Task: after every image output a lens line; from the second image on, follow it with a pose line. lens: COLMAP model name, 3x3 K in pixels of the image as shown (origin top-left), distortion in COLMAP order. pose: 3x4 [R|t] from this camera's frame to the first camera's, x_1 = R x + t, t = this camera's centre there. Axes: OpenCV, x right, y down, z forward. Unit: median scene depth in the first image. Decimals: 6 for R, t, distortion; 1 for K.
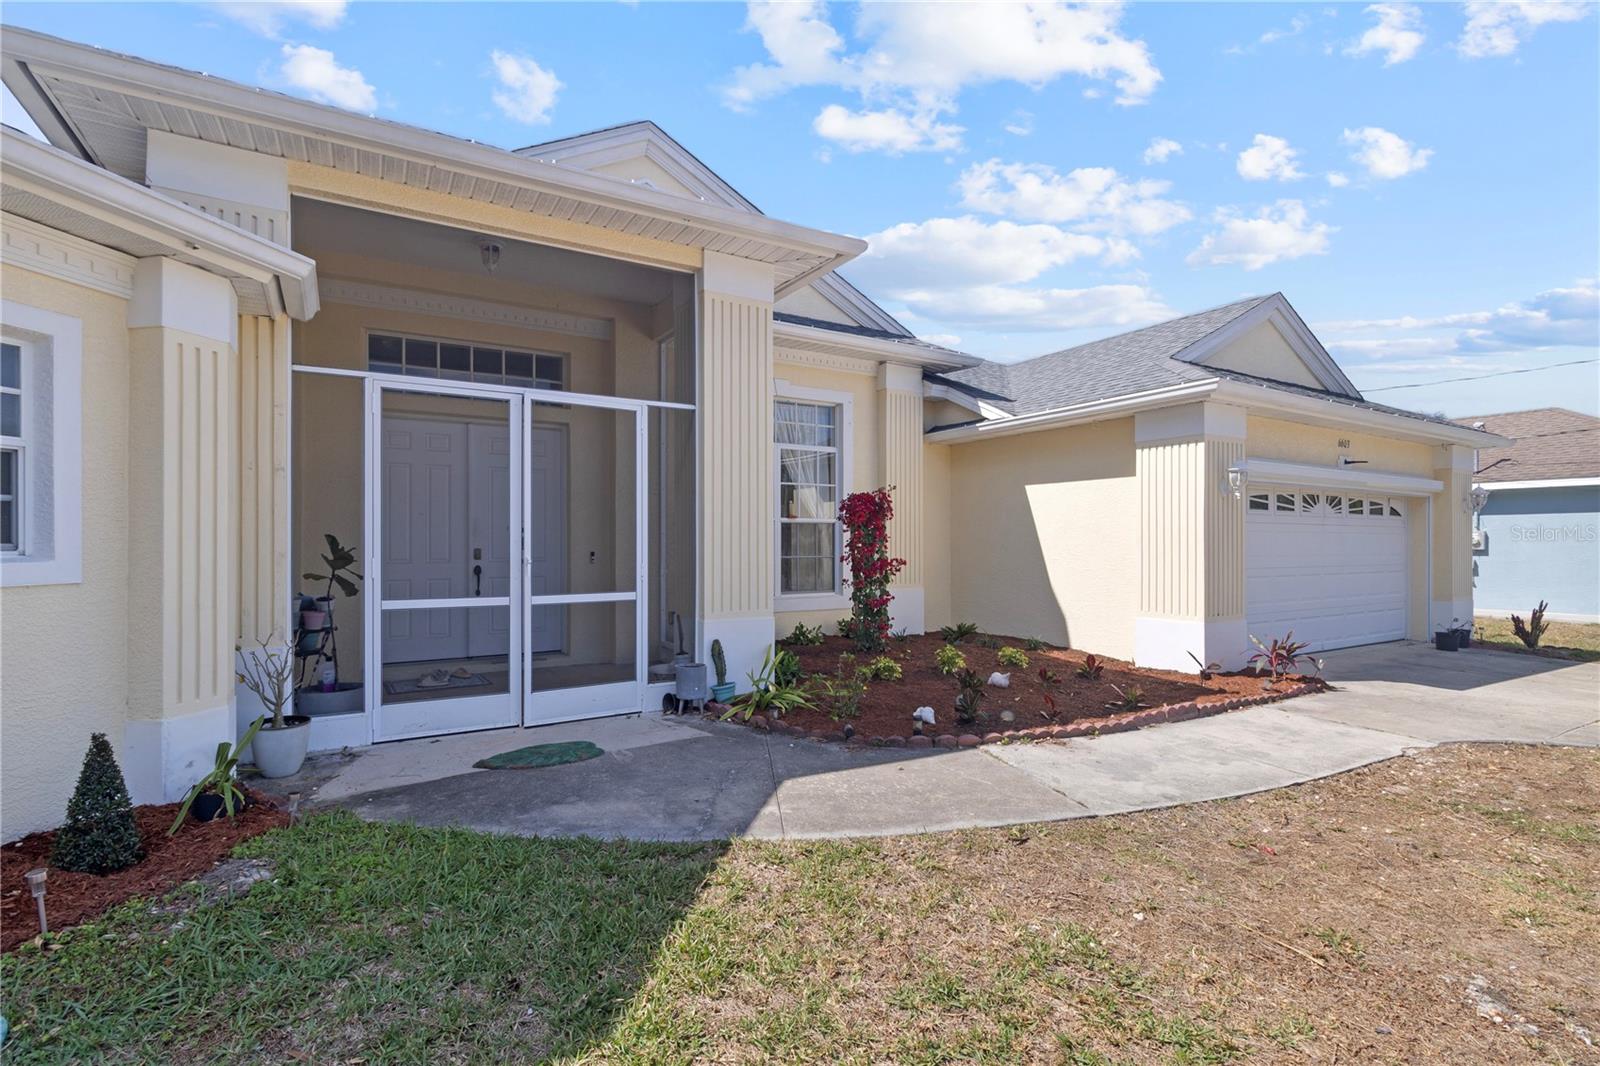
lens RADIAL K [[738.2, 0, 796.1], [0, 738.2, 531.5], [0, 0, 1]] dist [0.003211, 0.000472]
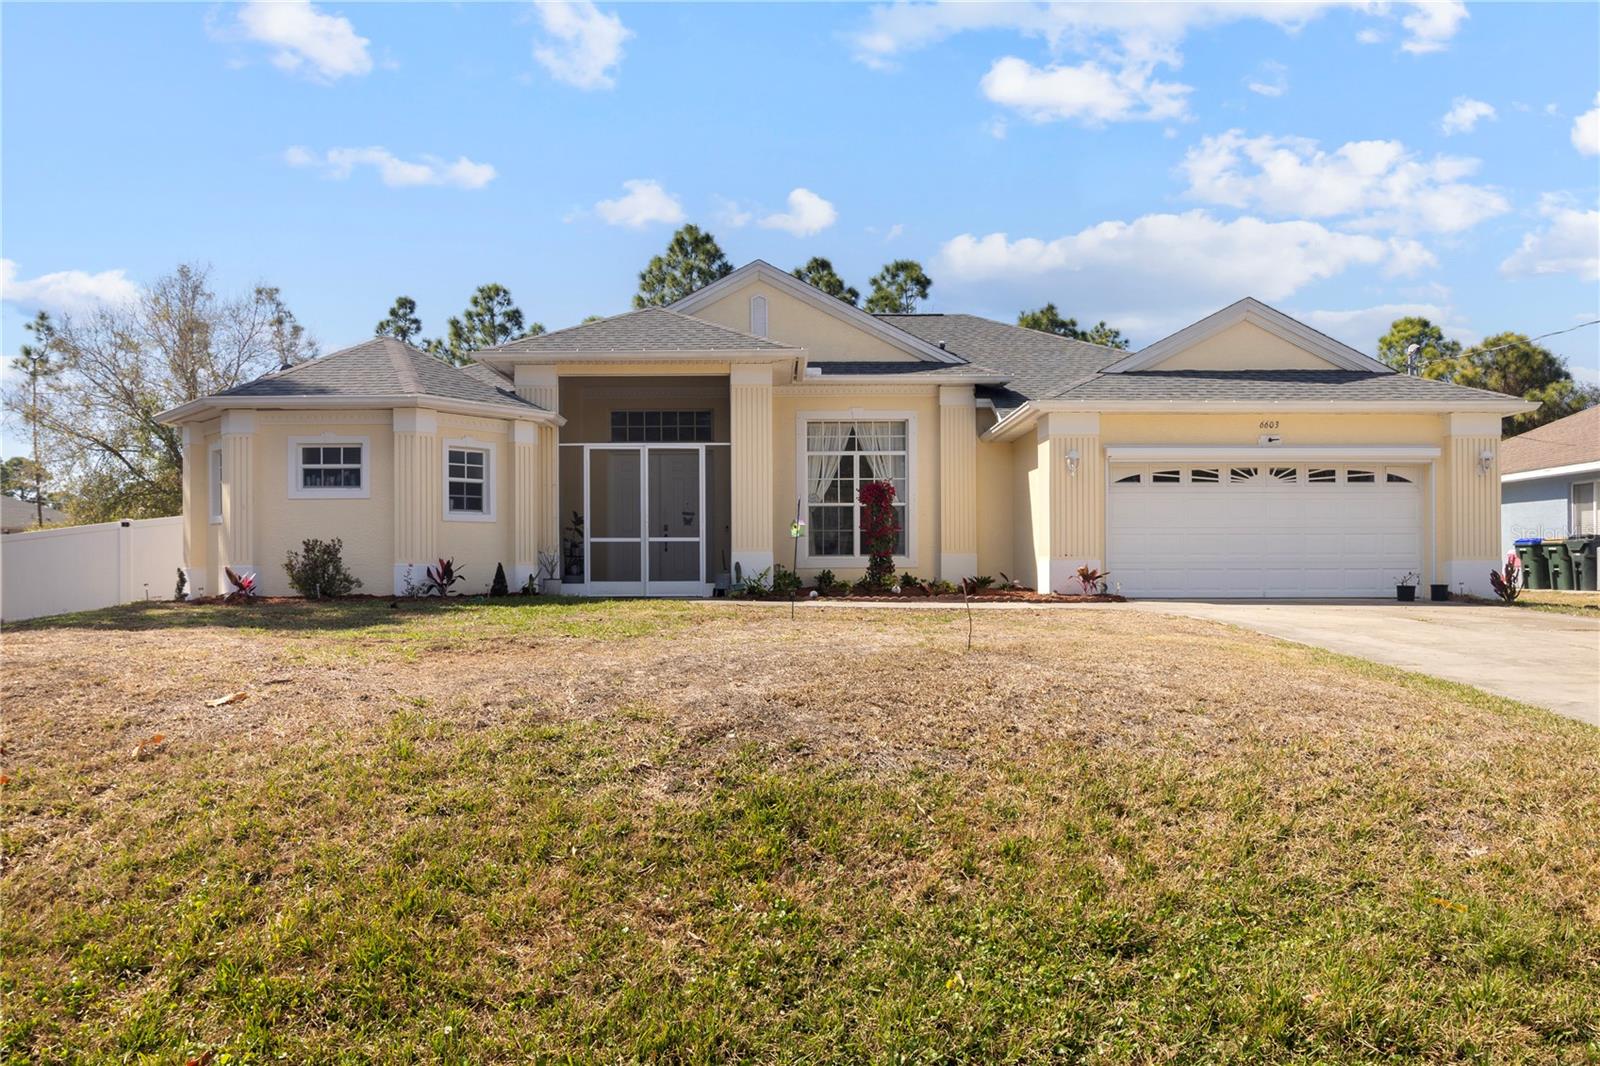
lens RADIAL K [[1122.2, 0, 800.0], [0, 1122.2, 533.0], [0, 0, 1]] dist [0.000548, -0.001189]
pose [[0.866119, -0.022774, -0.499320, 1.314637], [0.012297, 0.999630, -0.024264, 0.123995], [0.499687, 0.014875, 0.866078, -1.290938]]
